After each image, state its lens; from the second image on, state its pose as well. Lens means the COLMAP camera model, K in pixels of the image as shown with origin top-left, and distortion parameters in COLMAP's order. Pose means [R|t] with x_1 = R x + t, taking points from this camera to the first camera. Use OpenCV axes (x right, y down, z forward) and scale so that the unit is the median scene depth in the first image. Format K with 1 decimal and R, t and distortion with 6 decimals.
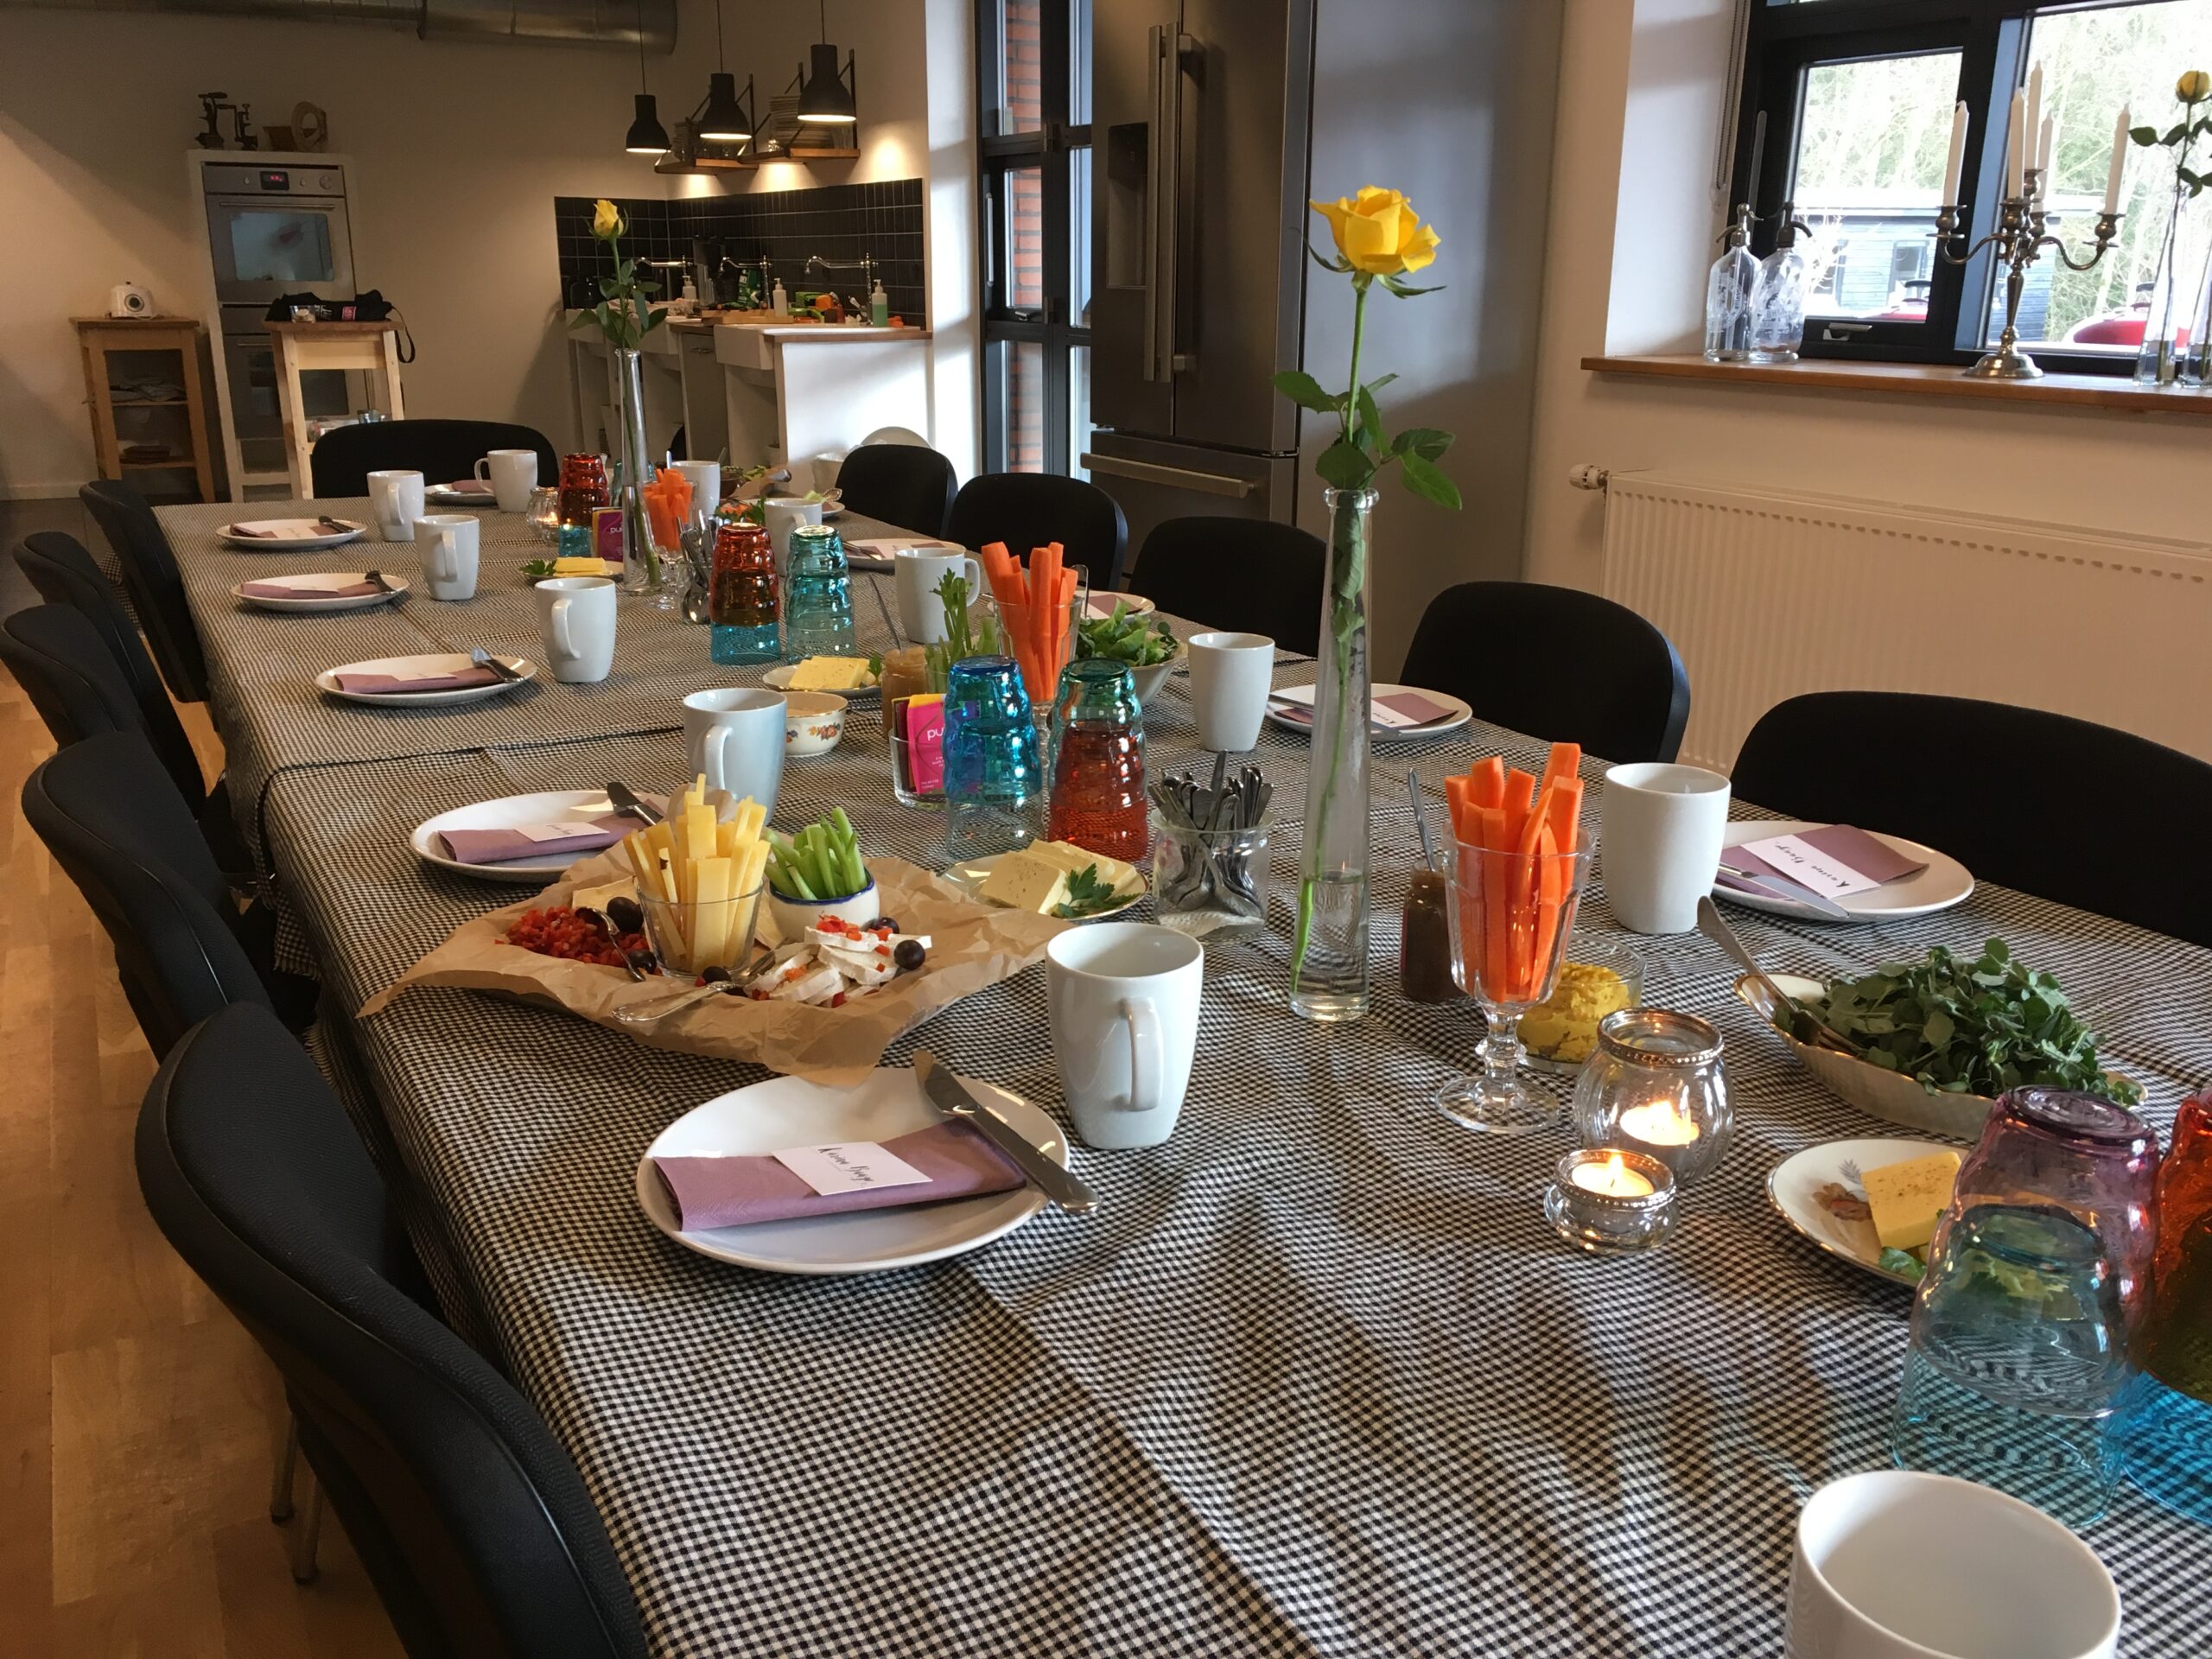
lens RADIAL K [[1881.8, 0, 1104.0], [0, 1881.8, 833.6], [0, 0, 1]] dist [0.048237, -0.044258]
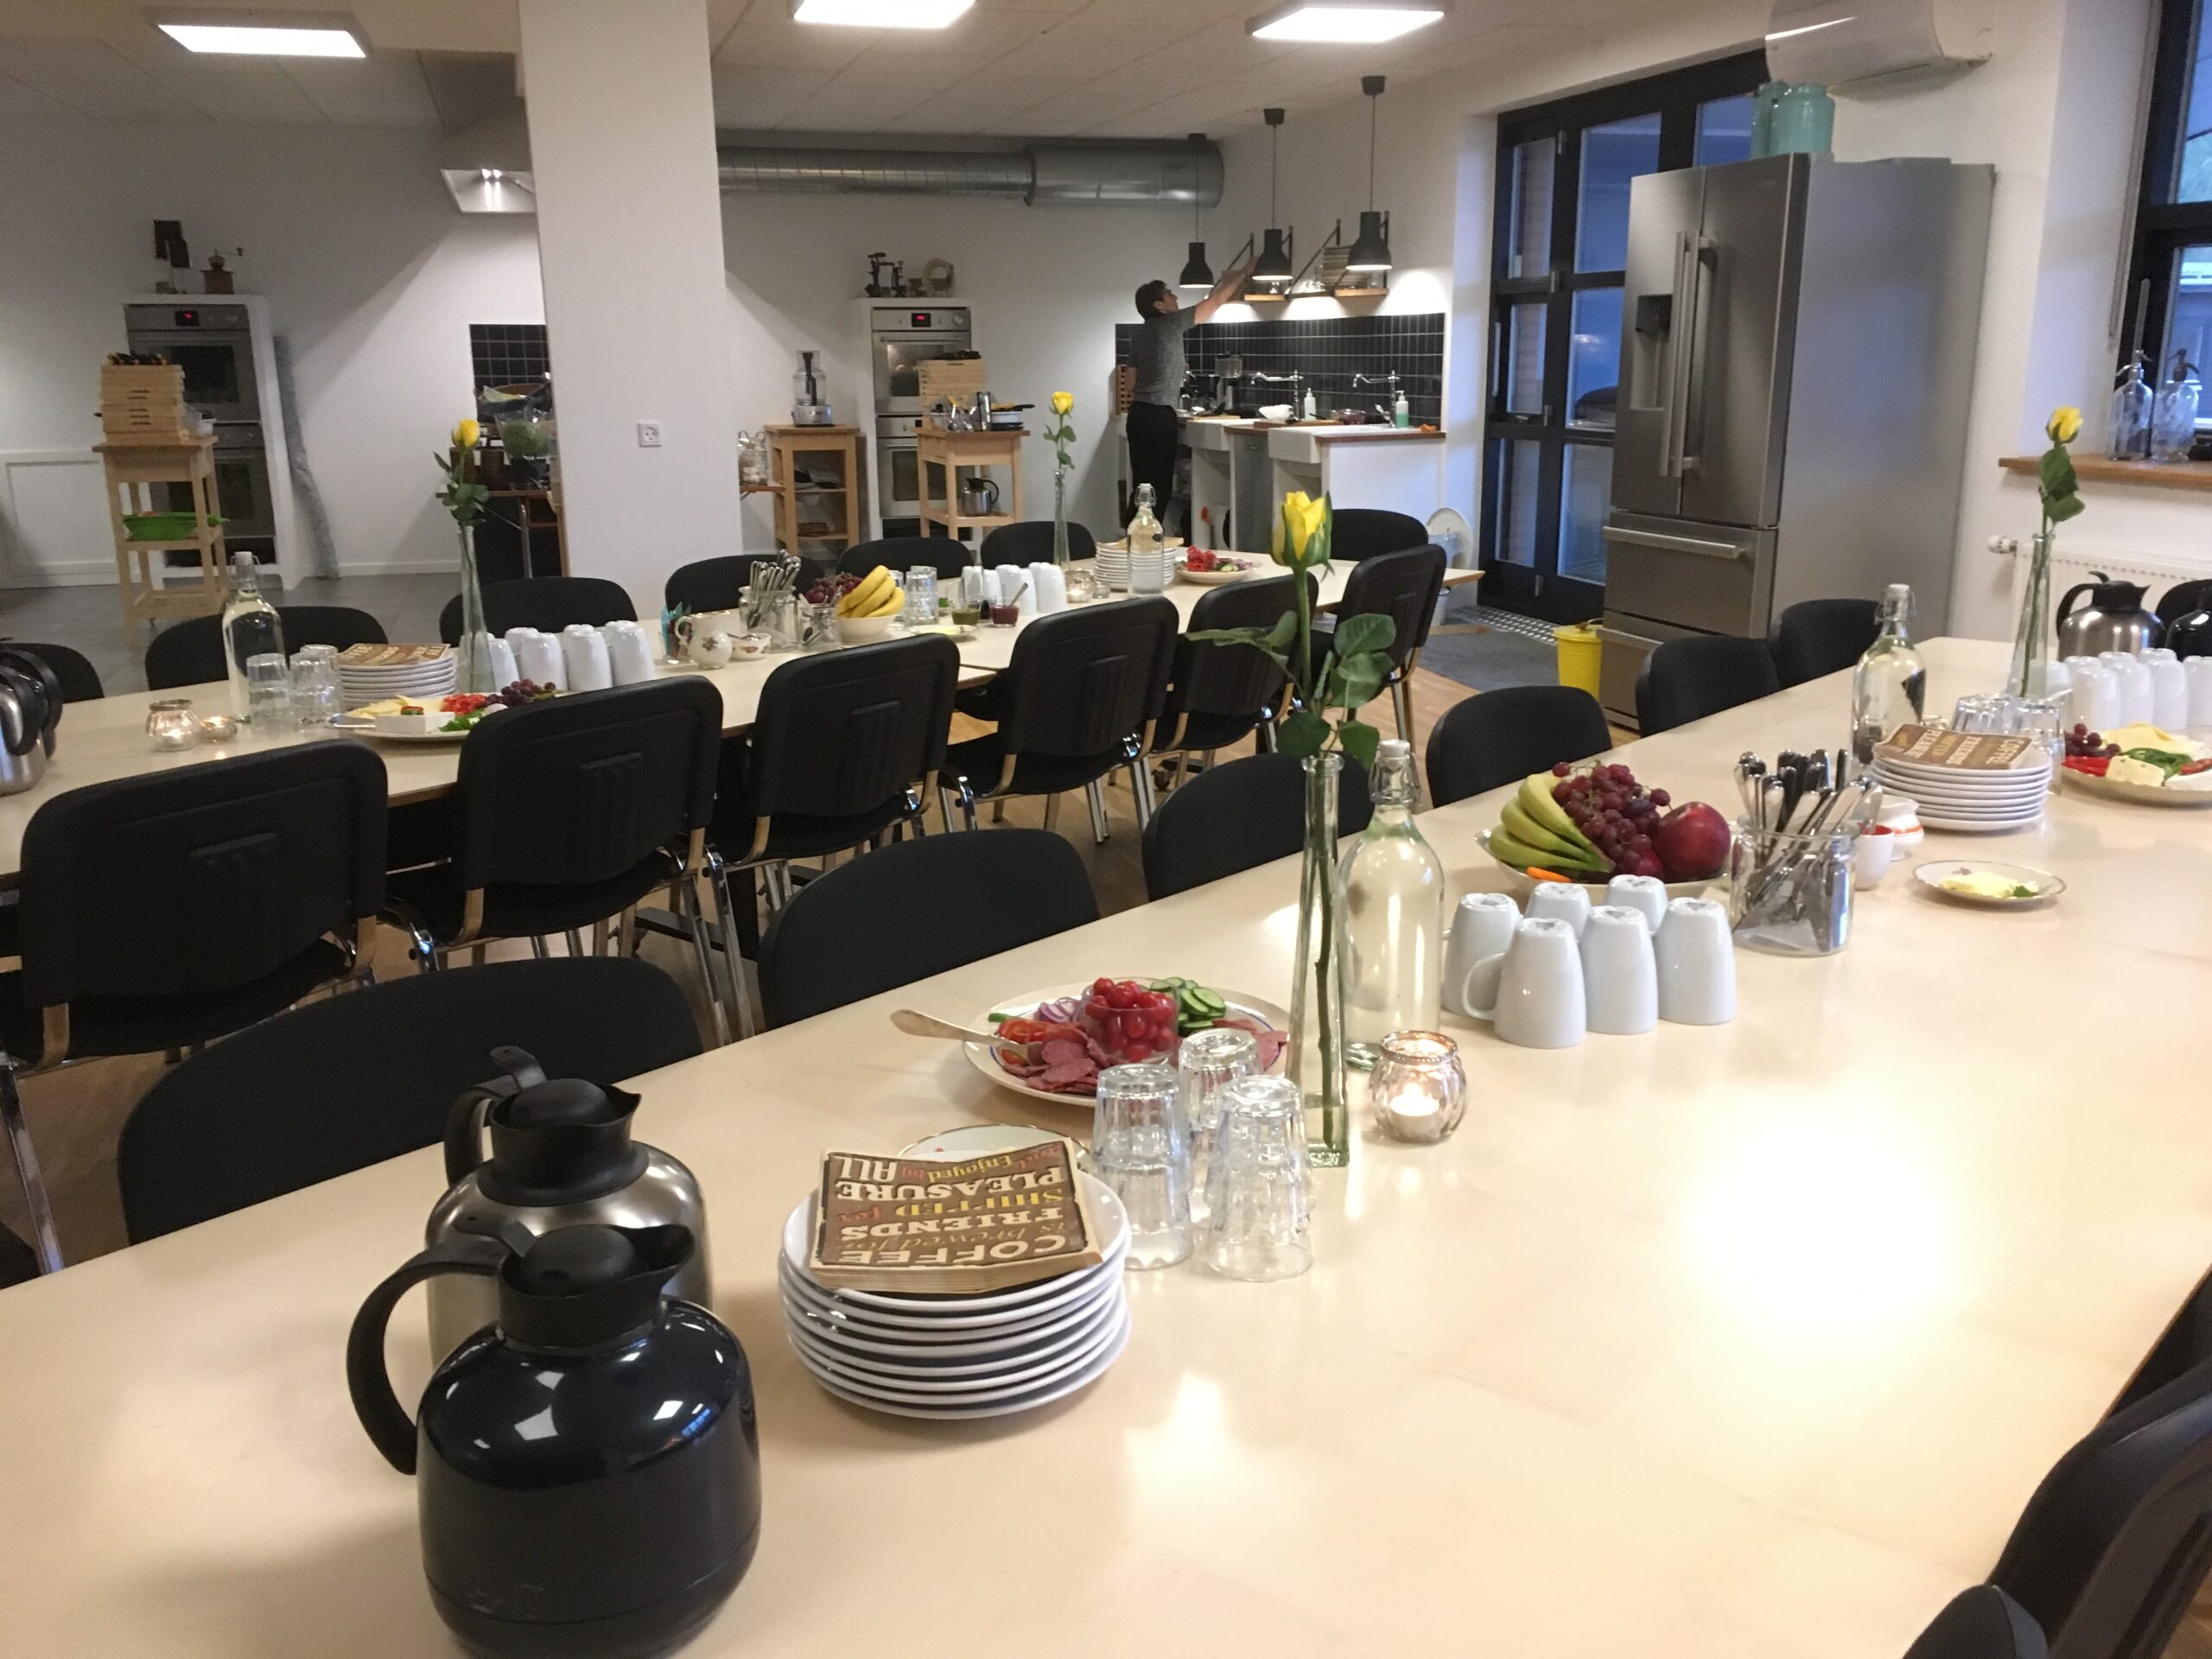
lens RADIAL K [[1881.8, 0, 1107.6], [0, 1881.8, 826.5], [0, 0, 1]] dist [0.048237, -0.044258]
pose [[0.980877, 0.033174, -0.191782, -0.061751], [-0.041200, 0.998428, -0.038013, 0.053379], [0.190219, 0.045187, 0.980701, -0.262896]]
